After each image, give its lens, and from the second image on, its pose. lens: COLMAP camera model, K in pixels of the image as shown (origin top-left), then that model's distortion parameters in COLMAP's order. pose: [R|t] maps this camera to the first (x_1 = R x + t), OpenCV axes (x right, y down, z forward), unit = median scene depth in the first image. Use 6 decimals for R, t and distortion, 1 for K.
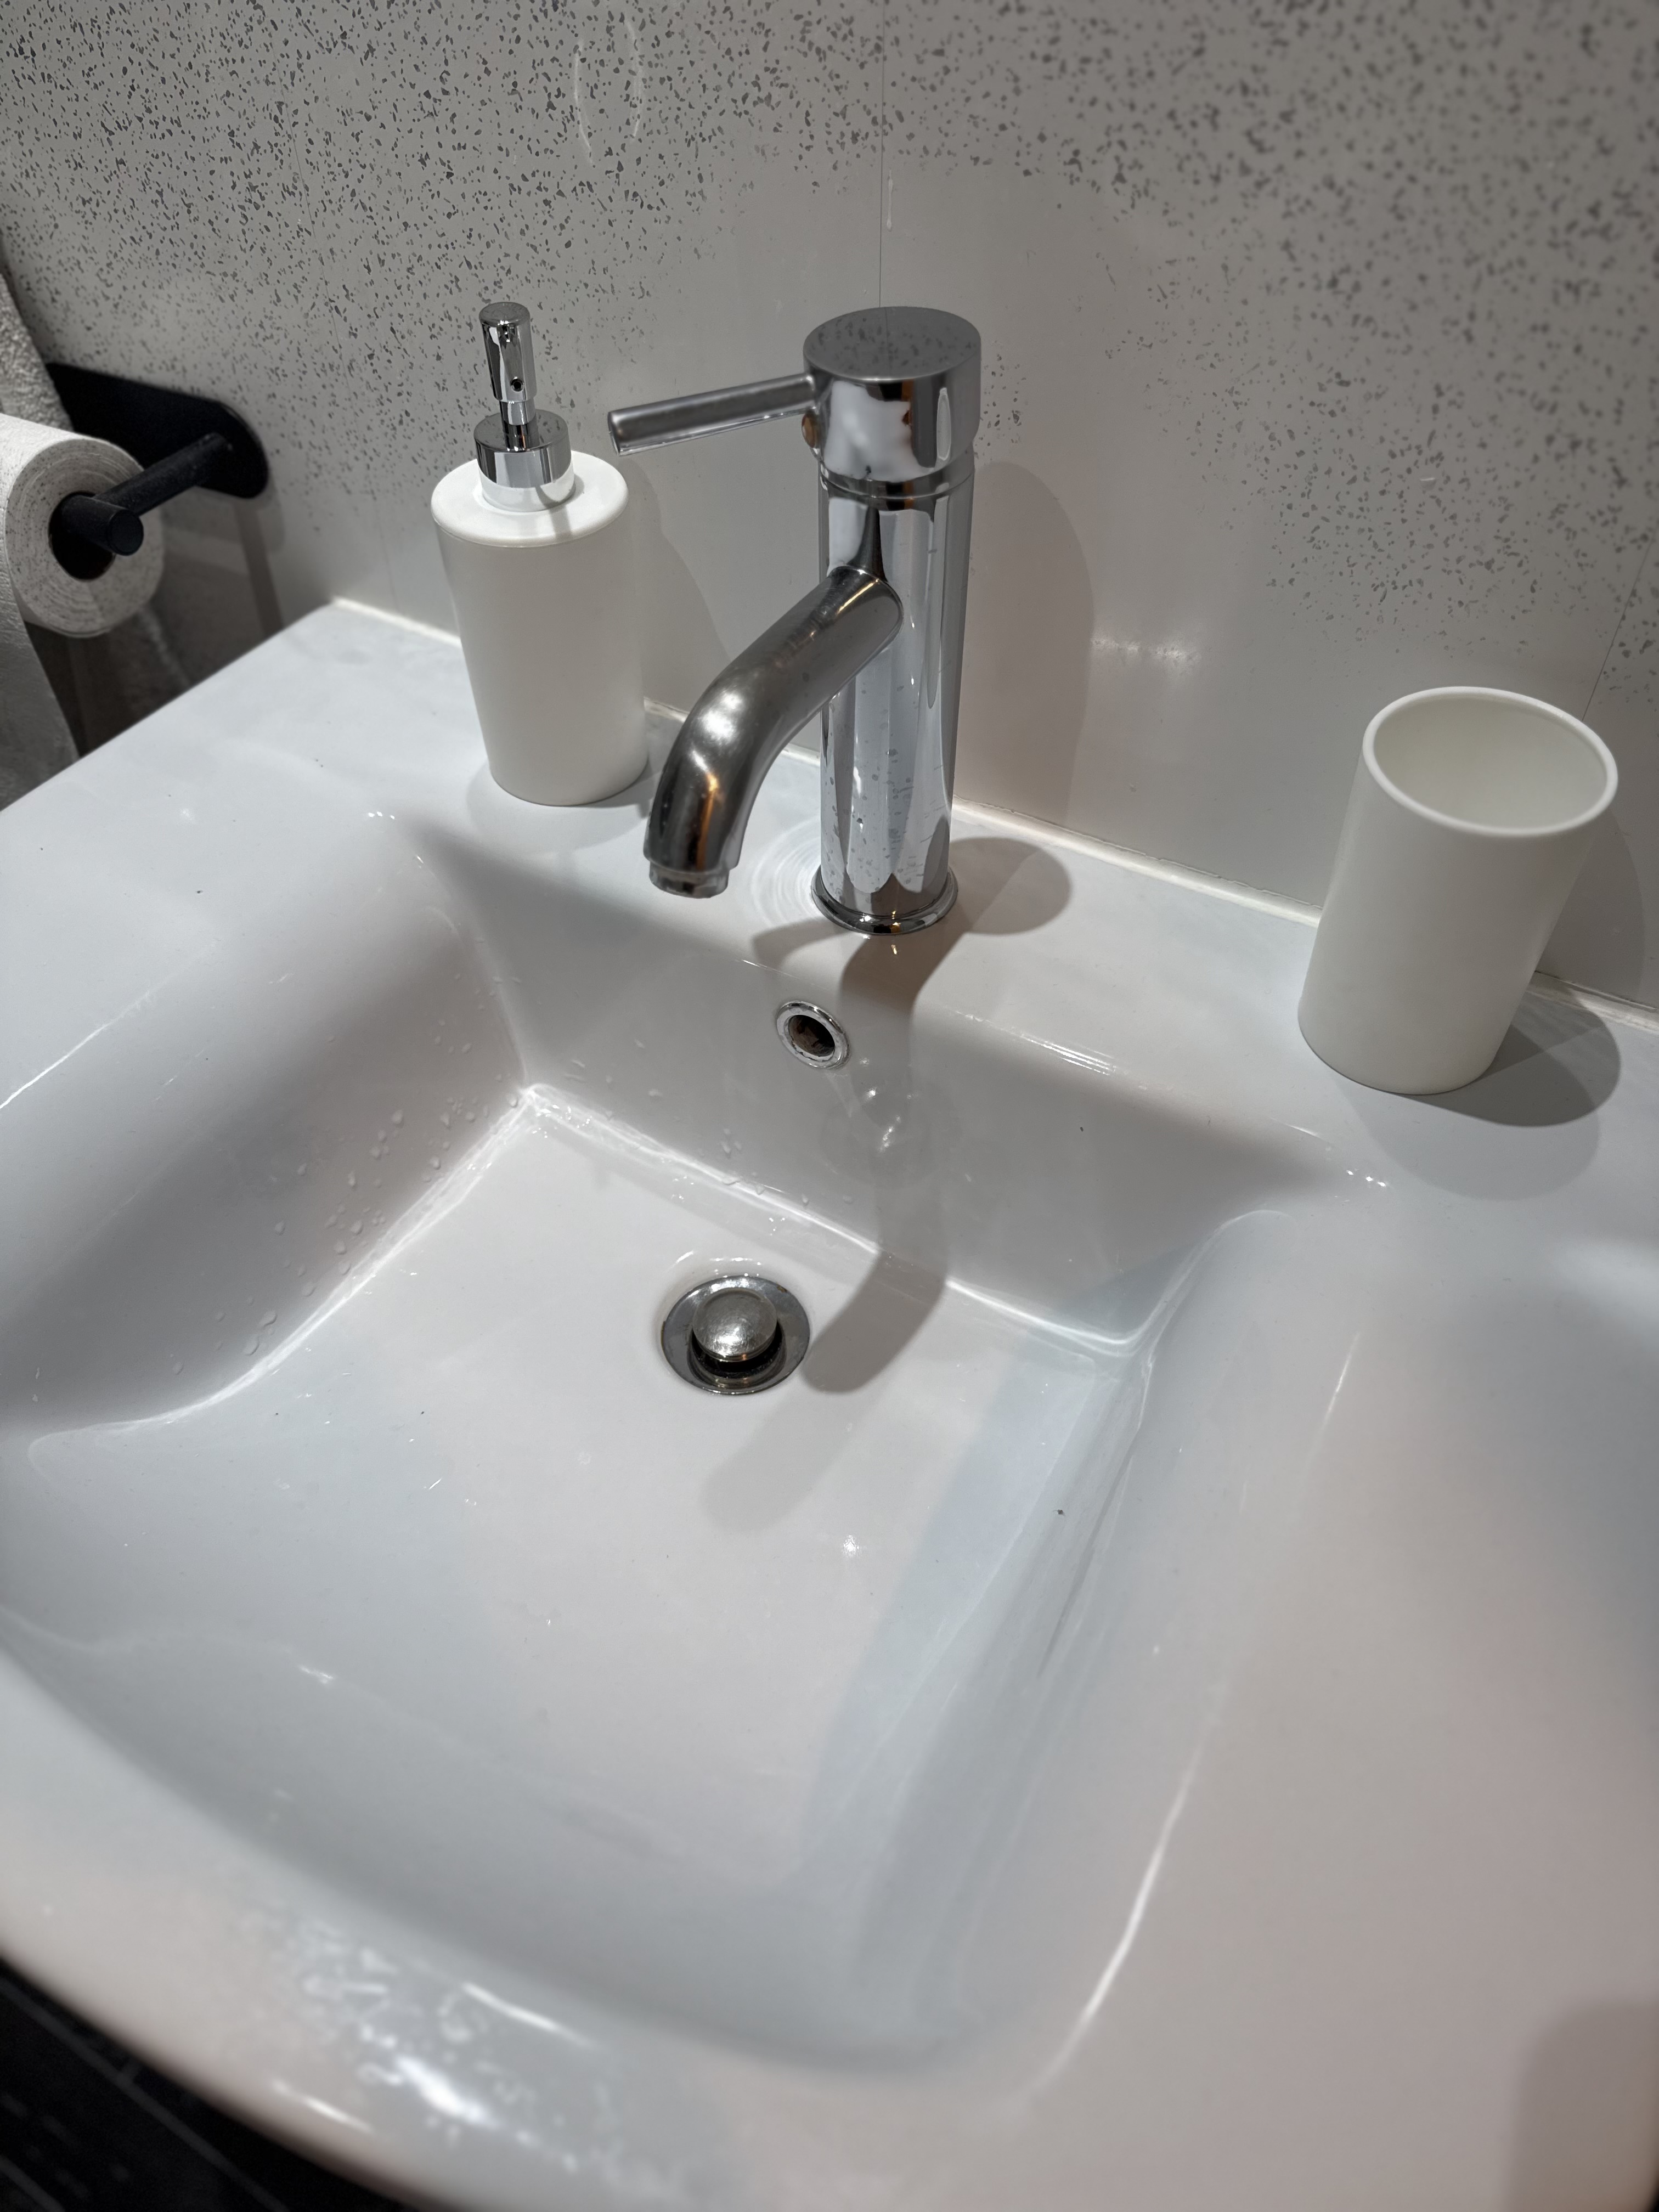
lens RADIAL K [[1562.4, 0, 829.3], [0, 1562.4, 1095.7], [0, 0, 1]] dist [0.009426, -0.006413]
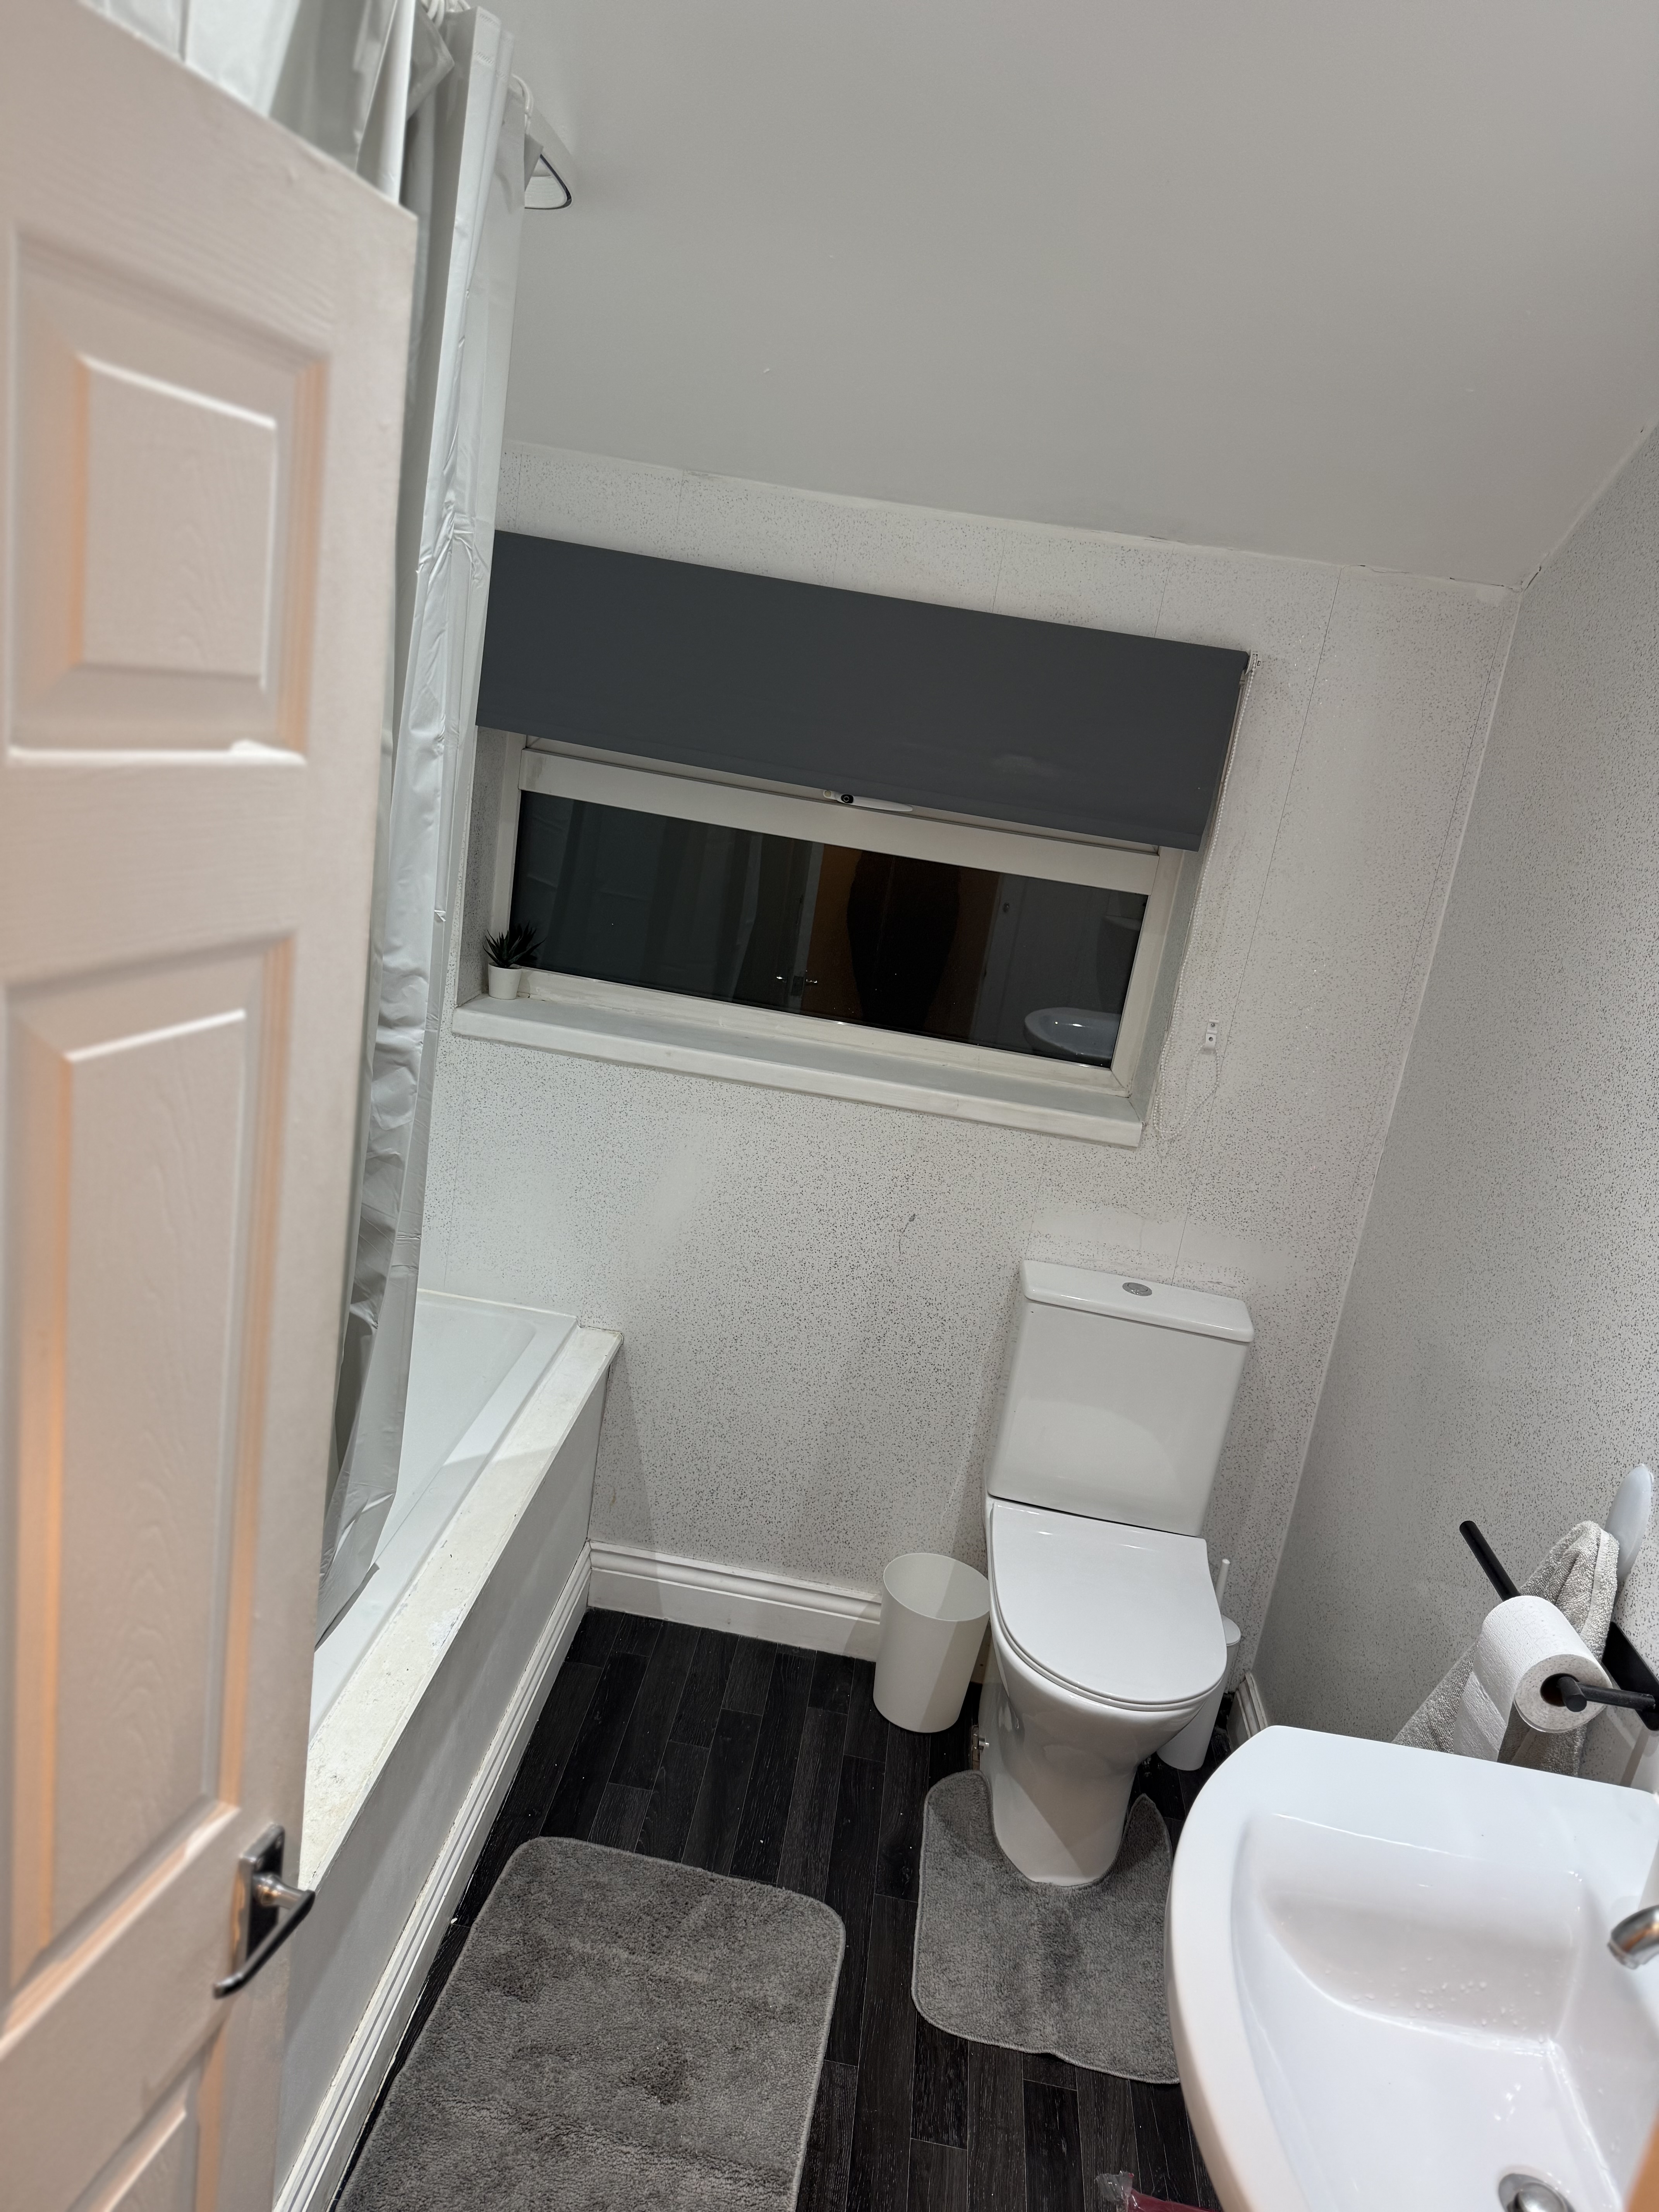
lens RADIAL K [[1562.4, 0, 831.3], [0, 1562.4, 1098.6], [0, 0, 1]] dist [0.009426, -0.006413]
pose [[0.413682, 0.304951, -0.857830, 0.728539], [-0.753110, 0.644057, -0.134225, 0.172171], [0.511559, 0.701567, 0.496097, -1.193691]]
